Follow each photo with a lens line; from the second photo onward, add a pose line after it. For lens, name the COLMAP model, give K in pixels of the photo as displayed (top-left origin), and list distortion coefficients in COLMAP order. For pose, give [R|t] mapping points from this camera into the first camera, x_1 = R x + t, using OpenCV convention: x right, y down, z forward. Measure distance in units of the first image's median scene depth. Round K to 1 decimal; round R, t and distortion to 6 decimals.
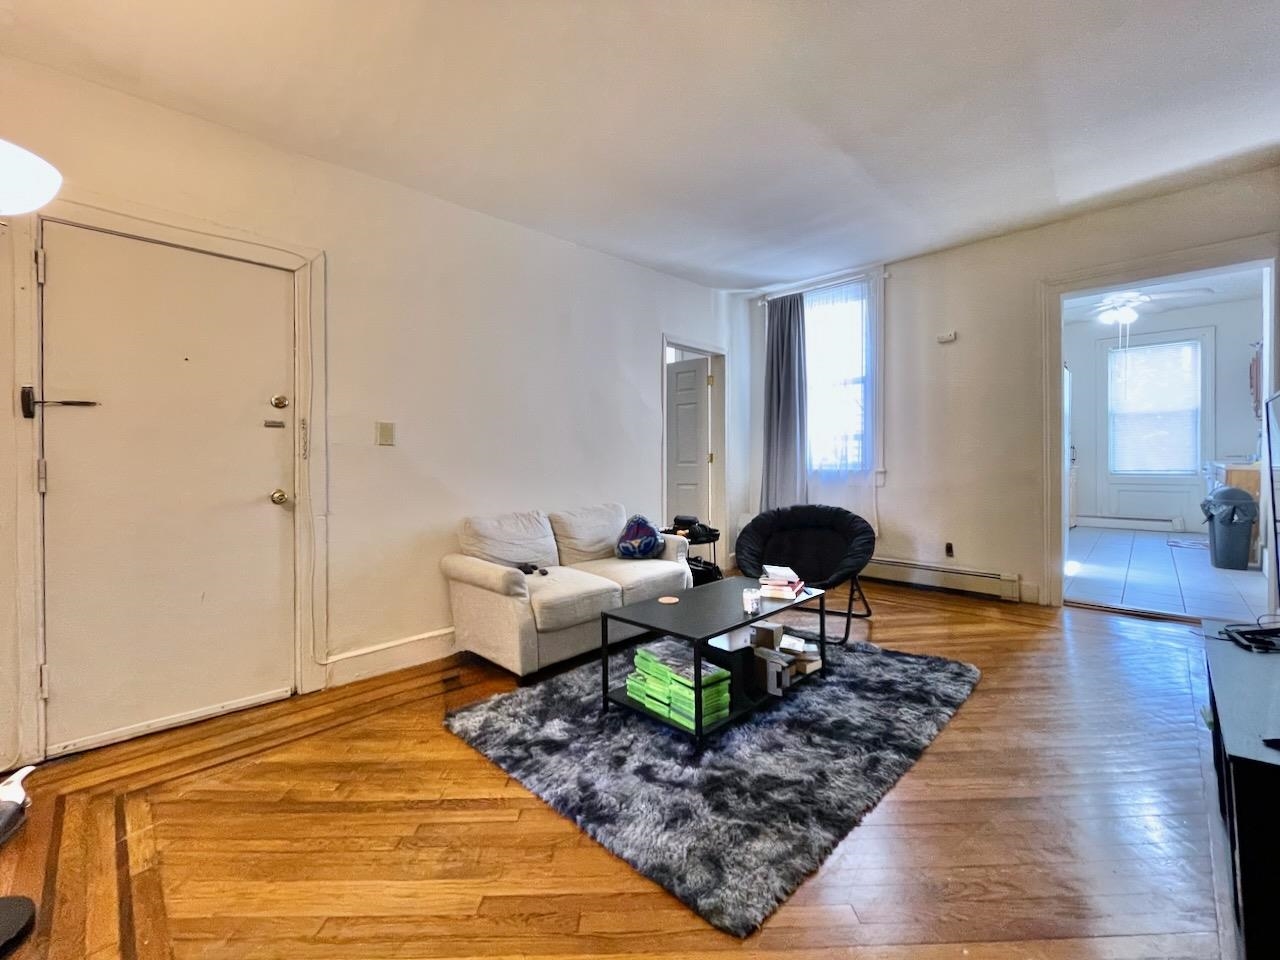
lens RADIAL K [[550.1, 0, 637.6], [0, 550.1, 460.8], [0, 0, 1]] dist [-0.000607, 0.000163]
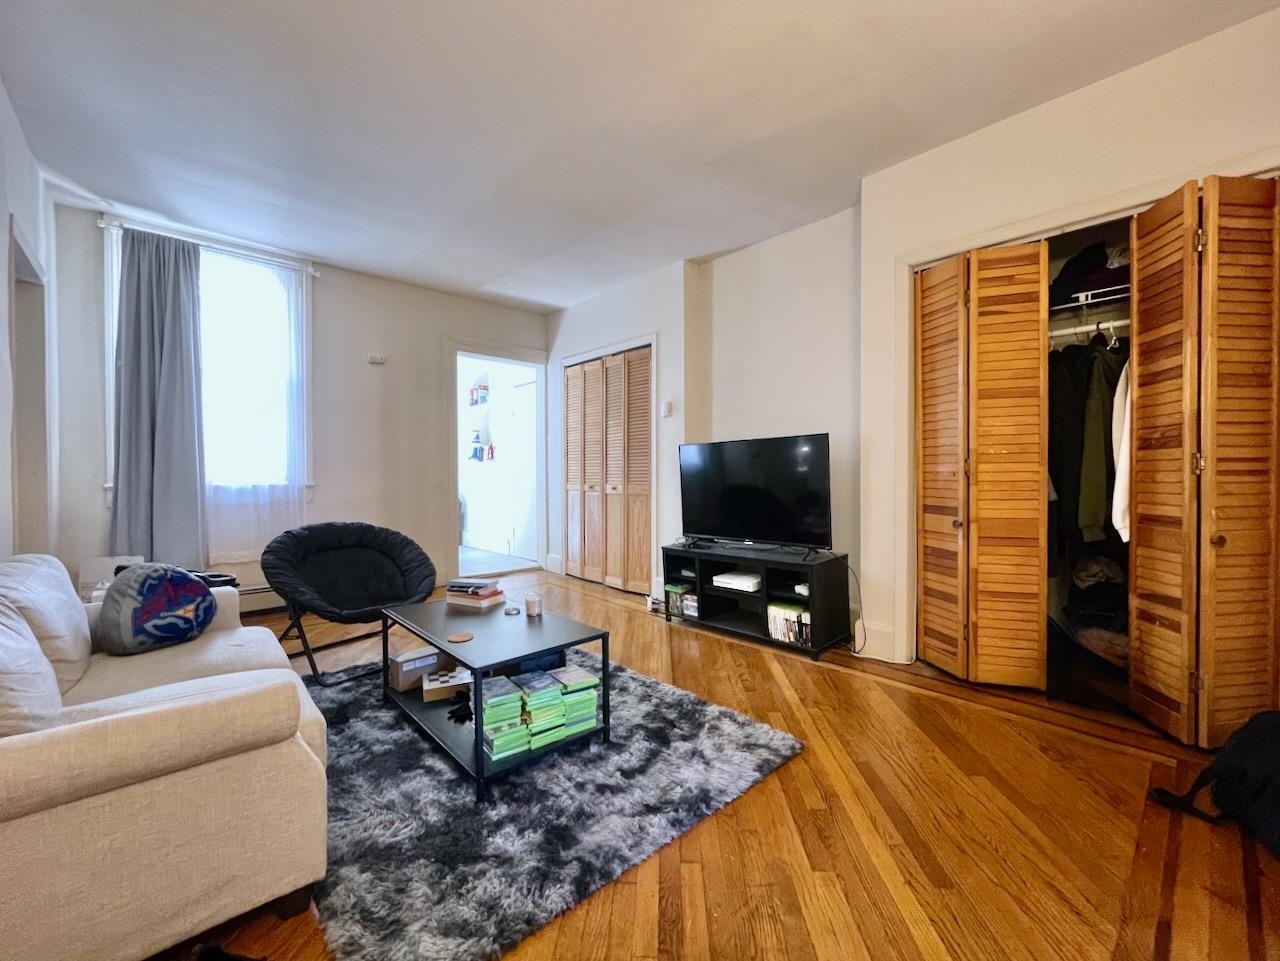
lens RADIAL K [[523.3, 0, 640.6], [0, 523.3, 477.4], [0, 0, 1]] dist [0.000554, 0.000232]
pose [[0.043024, -0.000916, 0.999074, -0.564235], [-0.002119, 0.999997, 0.001008, 0.009877], [-0.999072, -0.002160, 0.043022, 0.553983]]
